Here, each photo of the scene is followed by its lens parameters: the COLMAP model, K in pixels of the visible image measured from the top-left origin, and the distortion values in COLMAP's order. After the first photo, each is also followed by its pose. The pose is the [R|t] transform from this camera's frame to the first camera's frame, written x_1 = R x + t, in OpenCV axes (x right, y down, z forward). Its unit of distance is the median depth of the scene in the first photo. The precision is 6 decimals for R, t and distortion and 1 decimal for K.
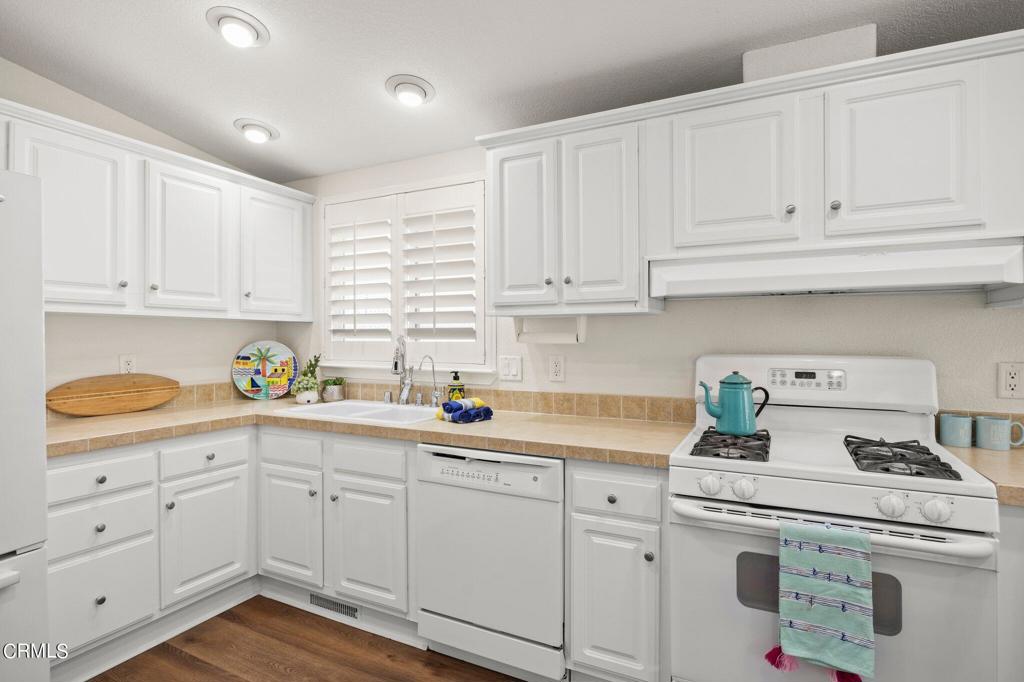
lens RADIAL K [[522.2, 0, 513.9], [0, 522.2, 337.0], [0, 0, 1]] dist [-0.004908, -0.001957]
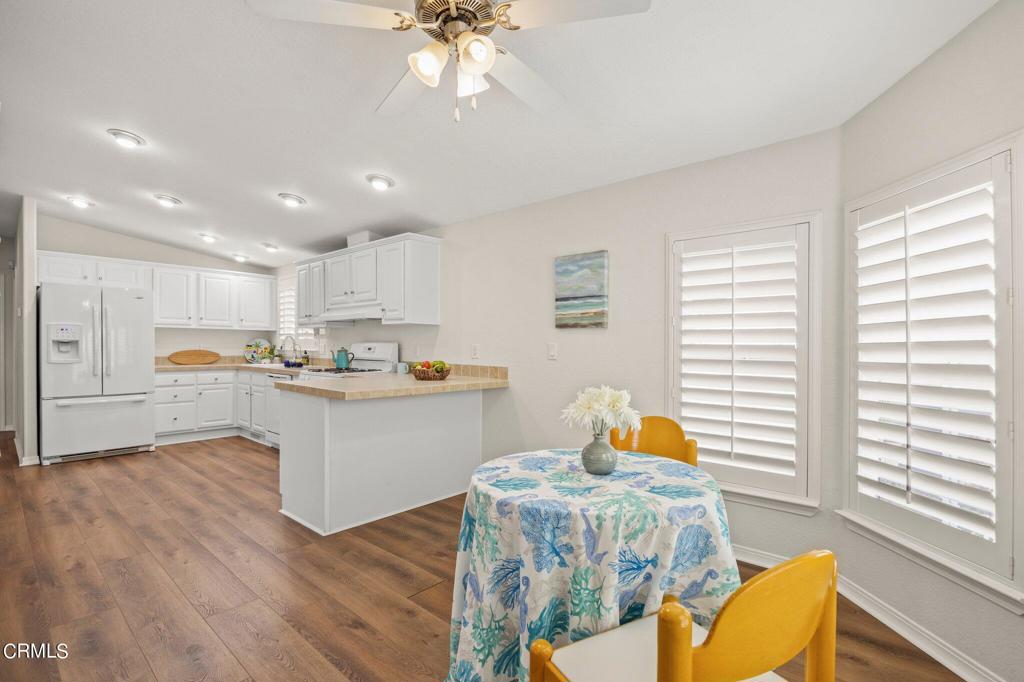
lens RADIAL K [[469.2, 0, 512.6], [0, 469.2, 348.6], [0, 0, 1]] dist [-0.014215, 0.000138]
pose [[0.967611, 0.007846, -0.252323, 1.536376], [-0.005340, 0.999929, 0.010618, 0.030701], [0.252389, -0.008927, 0.967585, -0.988035]]
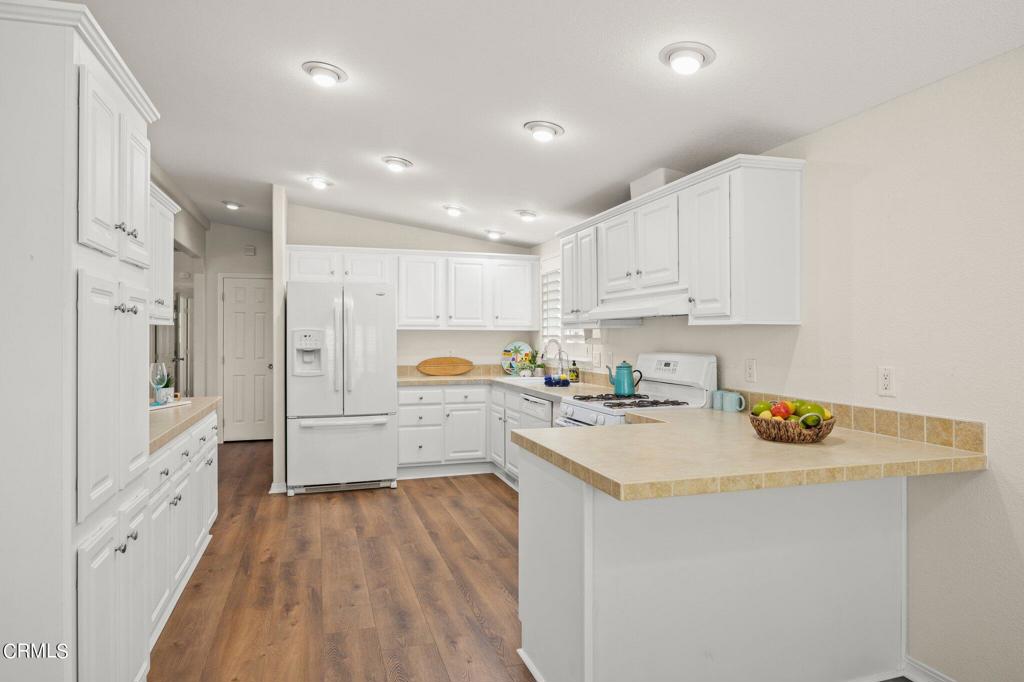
lens RADIAL K [[616.2, 0, 511.5], [0, 616.2, 335.5], [0, 0, 1]] dist [0.000252, -0.003523]
pose [[0.700061, -0.001318, -0.714081, 1.292231], [0.002665, 0.999996, 0.000766, -0.019144], [0.714078, -0.002440, 0.700062, -0.600672]]
